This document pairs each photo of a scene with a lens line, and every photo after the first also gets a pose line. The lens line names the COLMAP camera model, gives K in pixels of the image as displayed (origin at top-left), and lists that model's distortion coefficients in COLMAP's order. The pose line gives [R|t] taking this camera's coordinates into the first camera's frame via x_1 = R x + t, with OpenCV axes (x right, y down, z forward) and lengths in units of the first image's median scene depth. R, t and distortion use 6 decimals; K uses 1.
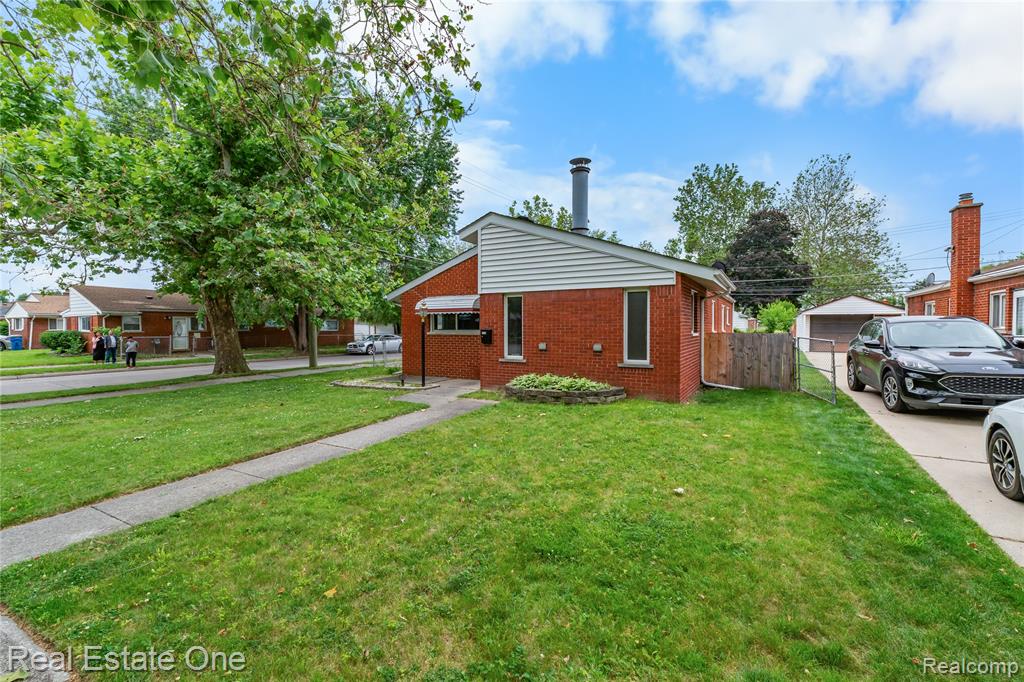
lens RADIAL K [[440.6, 0, 511.0], [0, 440.6, 326.7], [0, 0, 1]] dist [0.017259, 0.000191]
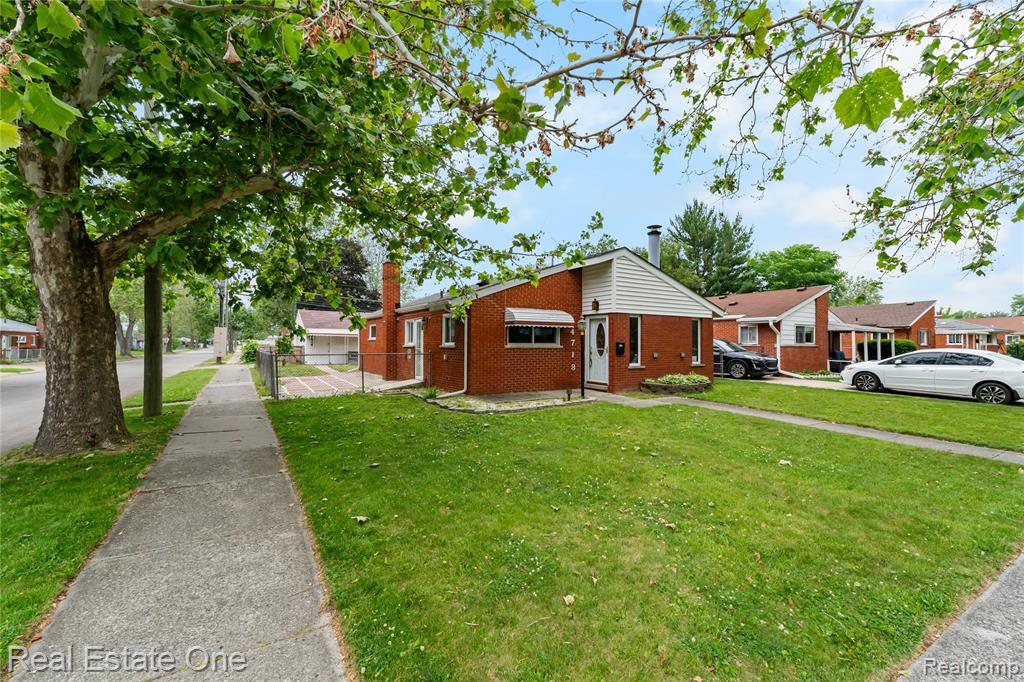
lens RADIAL K [[437.8, 0, 506.5], [0, 437.8, 323.4], [0, 0, 1]] dist [0.001169, 0.000373]
pose [[0.483629, 0.043767, 0.874178, -1.166653], [-0.006594, 0.998903, -0.046364, 0.010012], [-0.875248, 0.016658, 0.483387, 0.646216]]
